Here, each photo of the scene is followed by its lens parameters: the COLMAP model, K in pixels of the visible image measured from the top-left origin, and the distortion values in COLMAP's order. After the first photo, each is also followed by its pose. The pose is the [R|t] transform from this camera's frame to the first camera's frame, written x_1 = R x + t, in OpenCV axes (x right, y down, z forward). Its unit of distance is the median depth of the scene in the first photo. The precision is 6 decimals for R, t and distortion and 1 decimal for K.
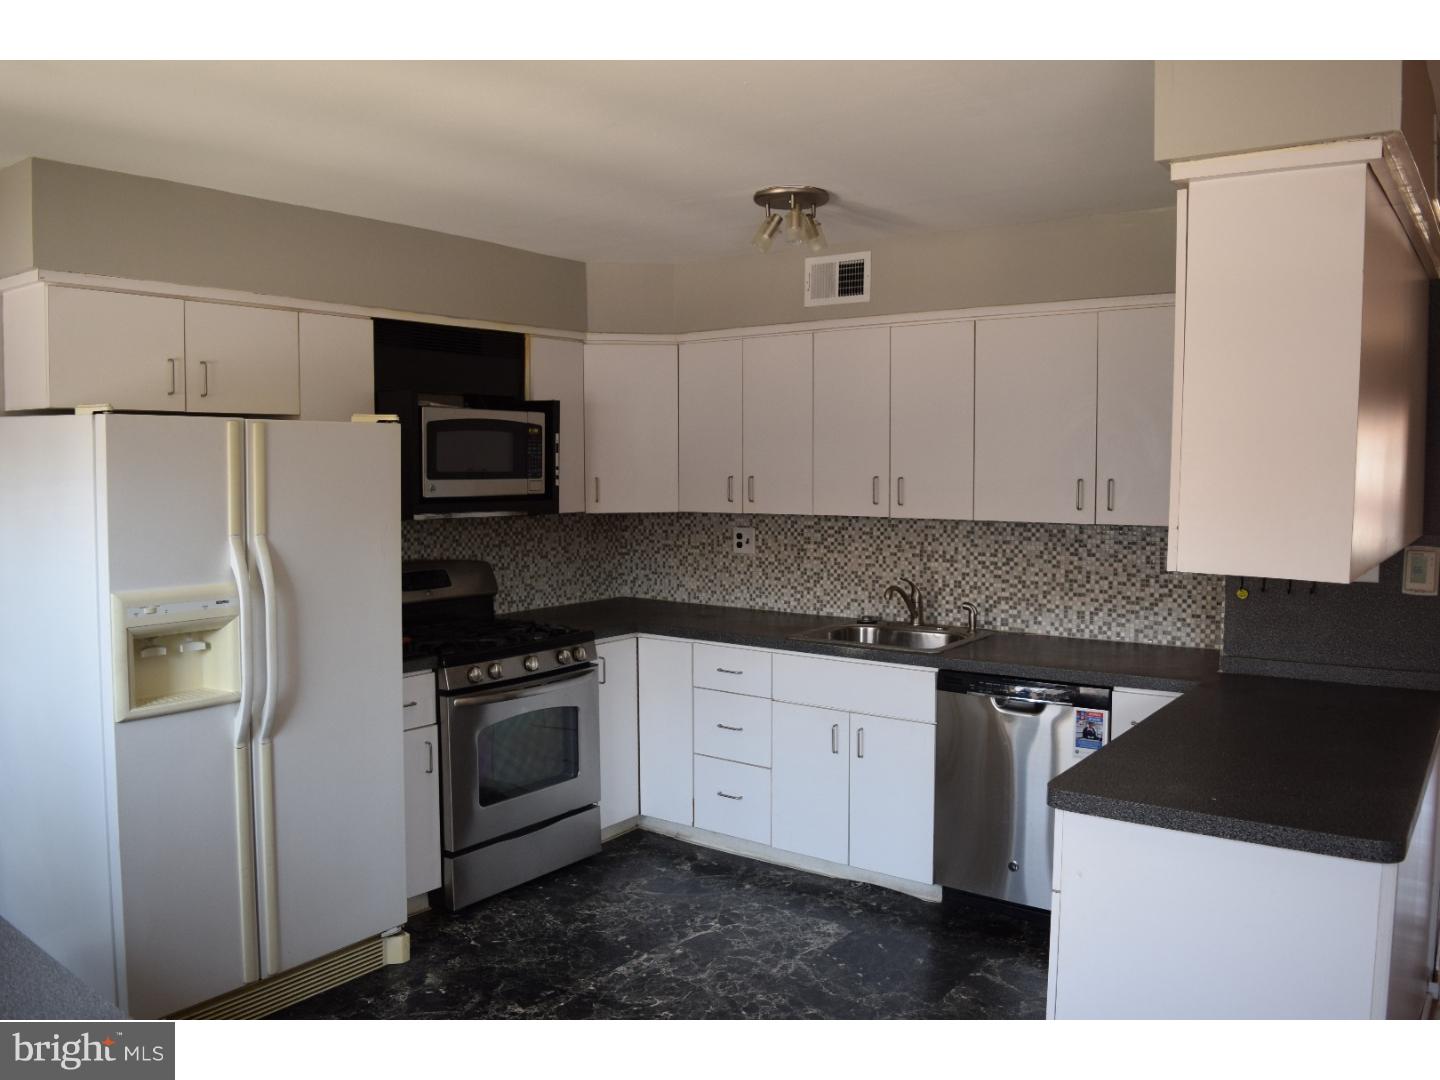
lens RADIAL K [[1146.4, 0, 720.0], [0, 1146.4, 540.0], [0, 0, 1]] dist [-0.081870, 0.004360]
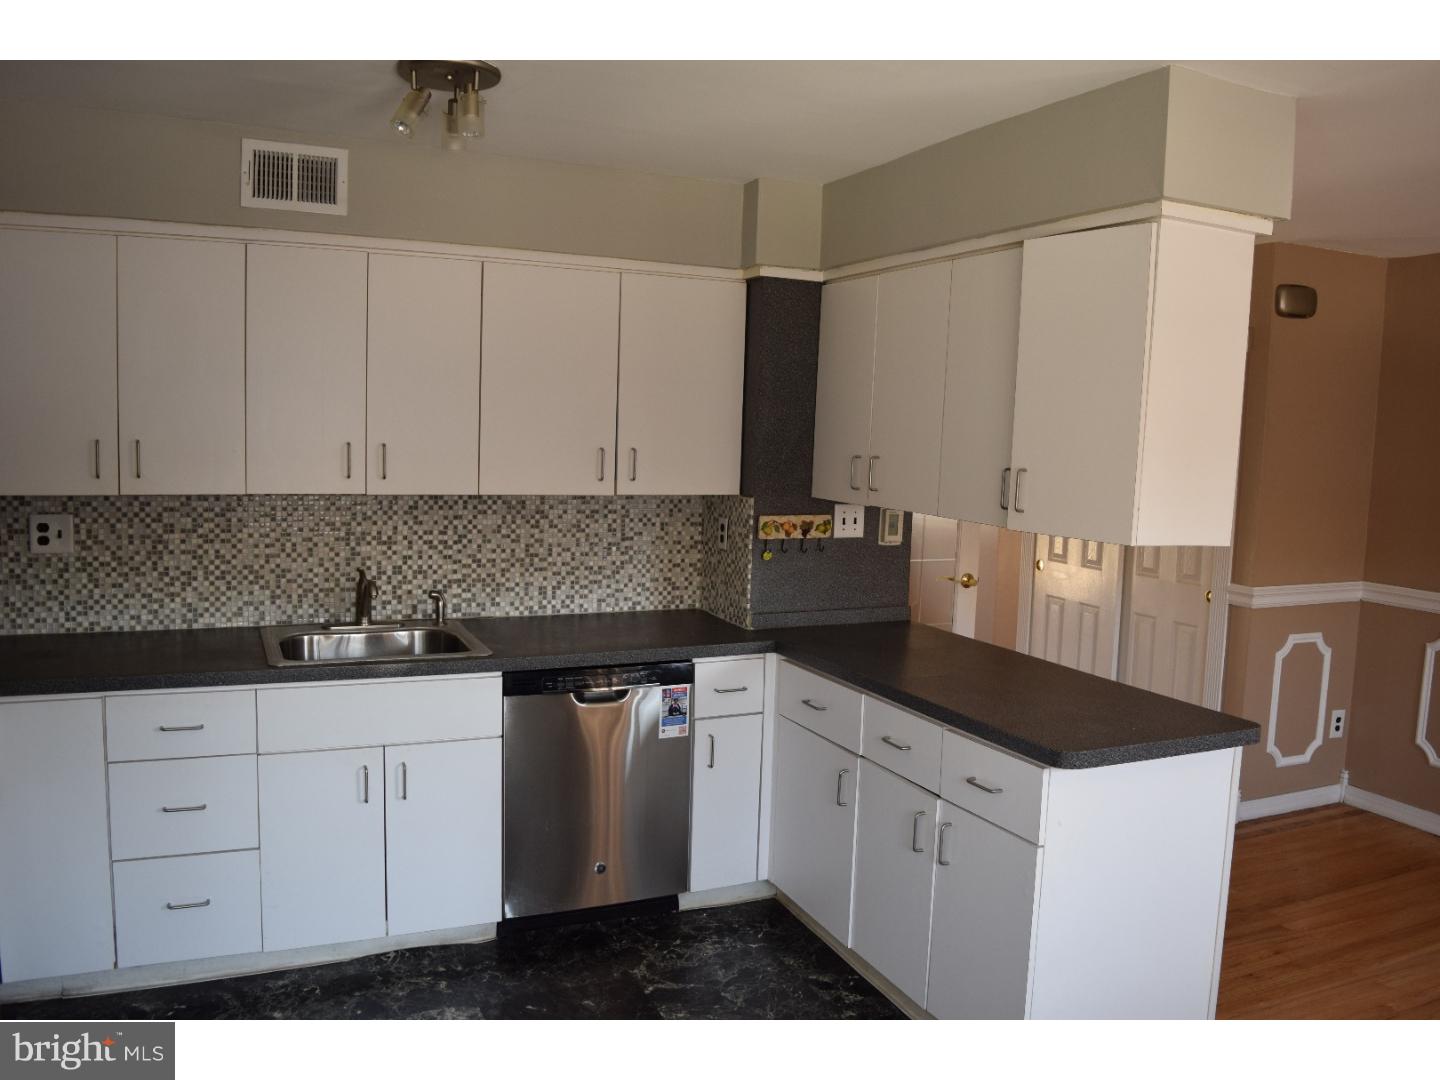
lens RADIAL K [[1146.4, 0, 720.0], [0, 1146.4, 540.0], [0, 0, 1]] dist [-0.081870, 0.004360]
pose [[0.488279, -0.071913, 0.869719, -0.415132], [0.027272, 0.997370, 0.067156, -0.033995], [-0.872261, -0.009072, 0.488956, 0.396421]]
